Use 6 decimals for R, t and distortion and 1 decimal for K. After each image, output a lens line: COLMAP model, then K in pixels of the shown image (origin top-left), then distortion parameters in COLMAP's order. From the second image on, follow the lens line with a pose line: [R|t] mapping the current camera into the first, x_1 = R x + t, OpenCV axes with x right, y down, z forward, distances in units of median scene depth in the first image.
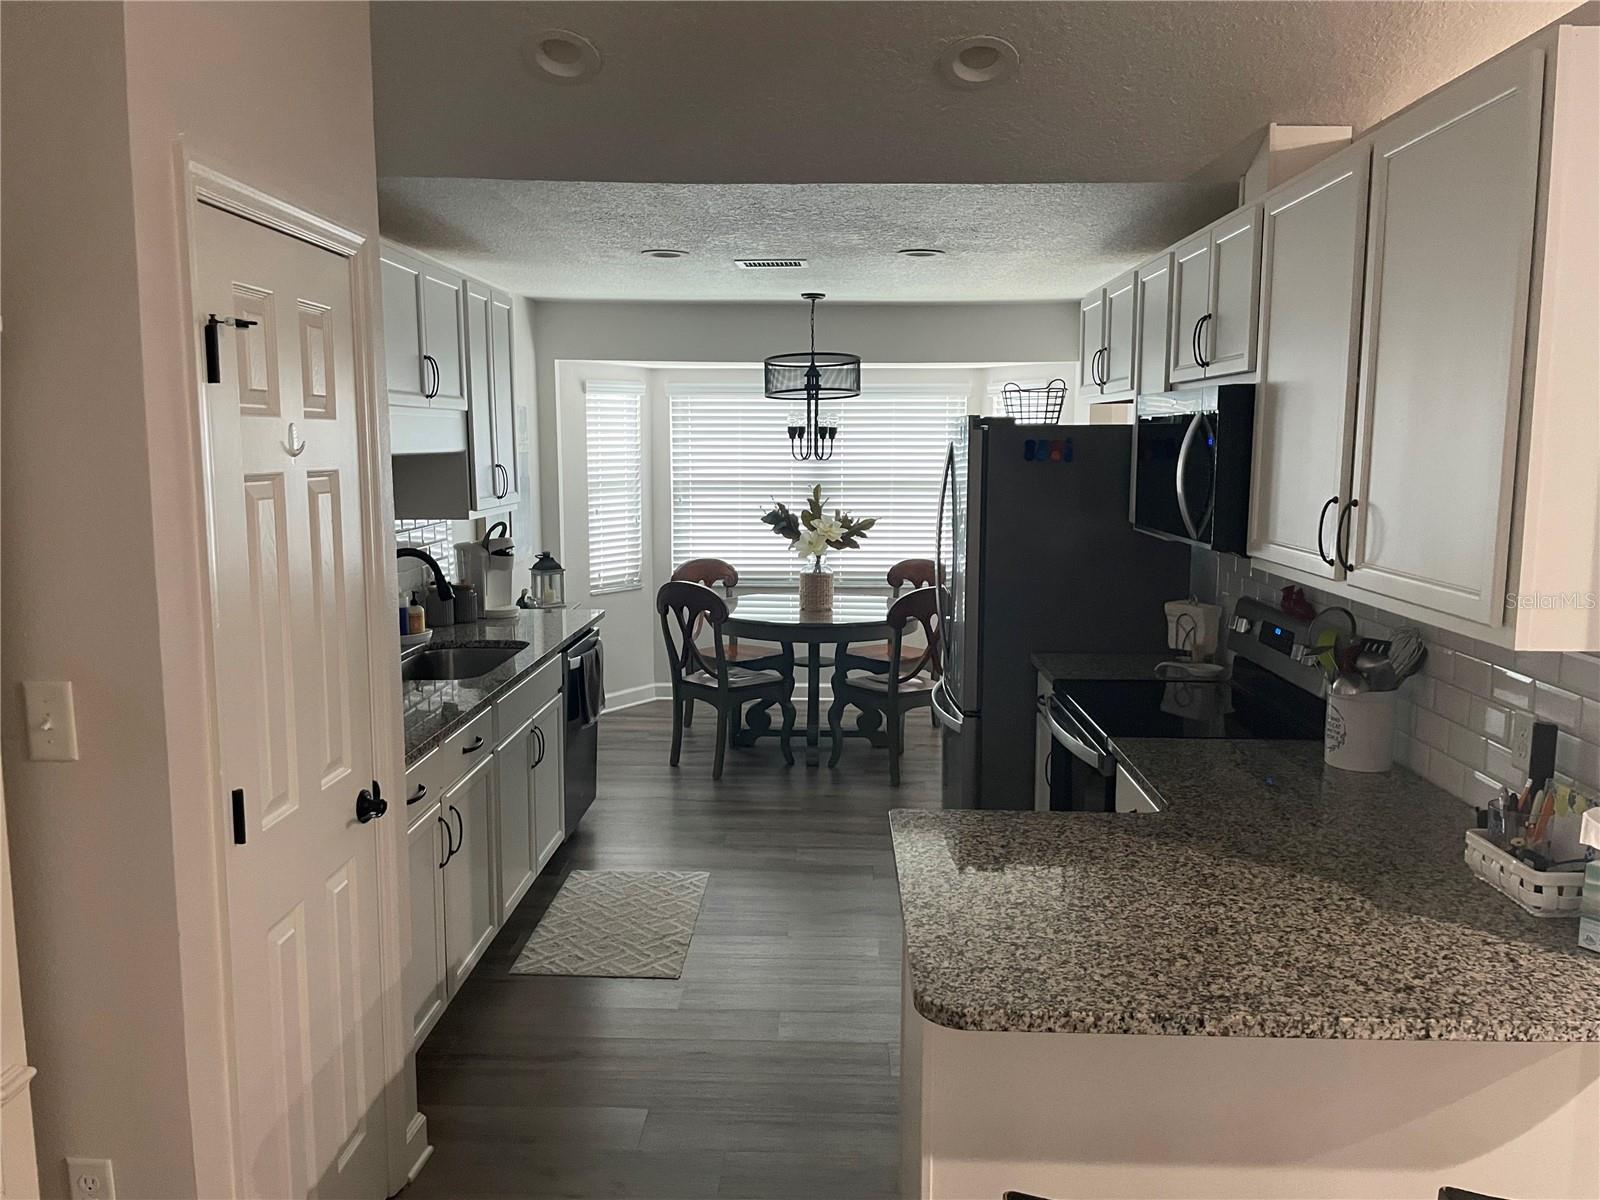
lens RADIAL K [[1202.6, 0, 812.1], [0, 1202.6, 602.6], [0, 0, 1]] dist [0.073498, -0.090653]
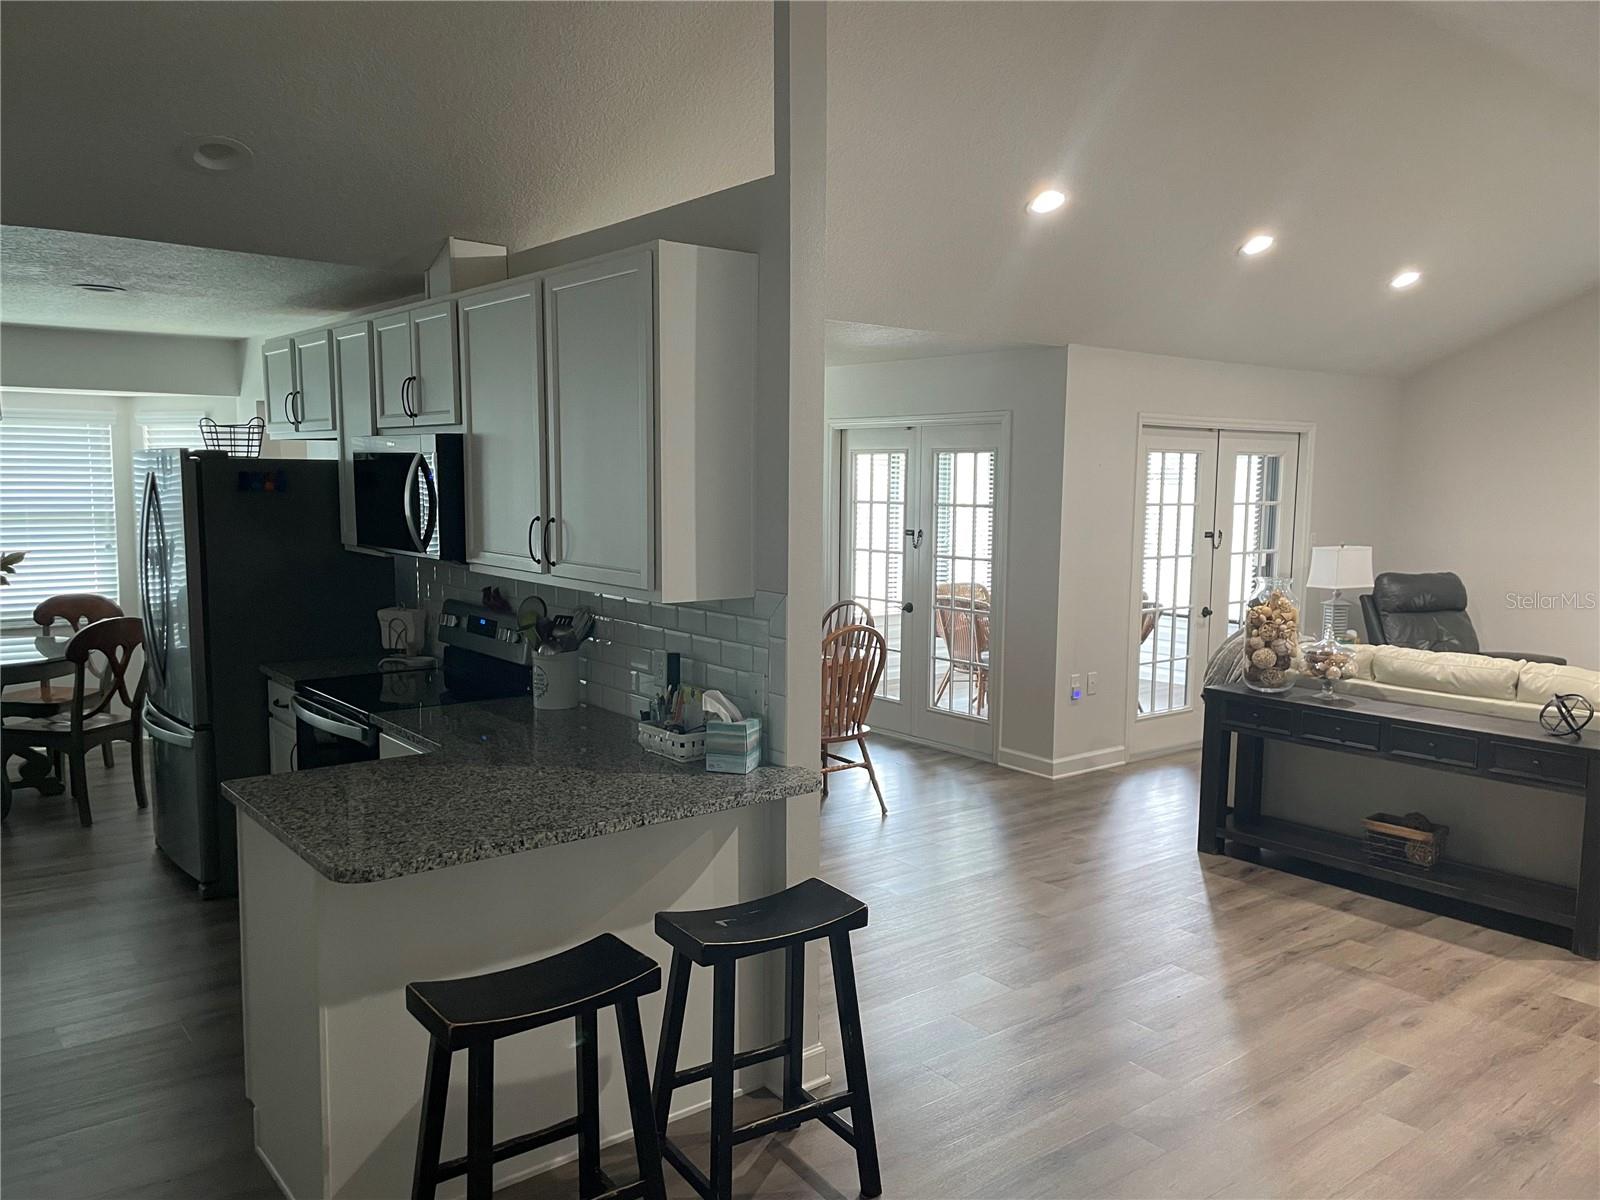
lens RADIAL K [[1202.6, 0, 801.5], [0, 1202.6, 606.3], [0, 0, 1]] dist [0.073498, -0.090653]
pose [[0.765417, -0.064682, 0.640276, -0.217654], [0.078807, 0.996869, 0.006497, 0.030272], [-0.638691, 0.045485, 0.768117, -0.256572]]
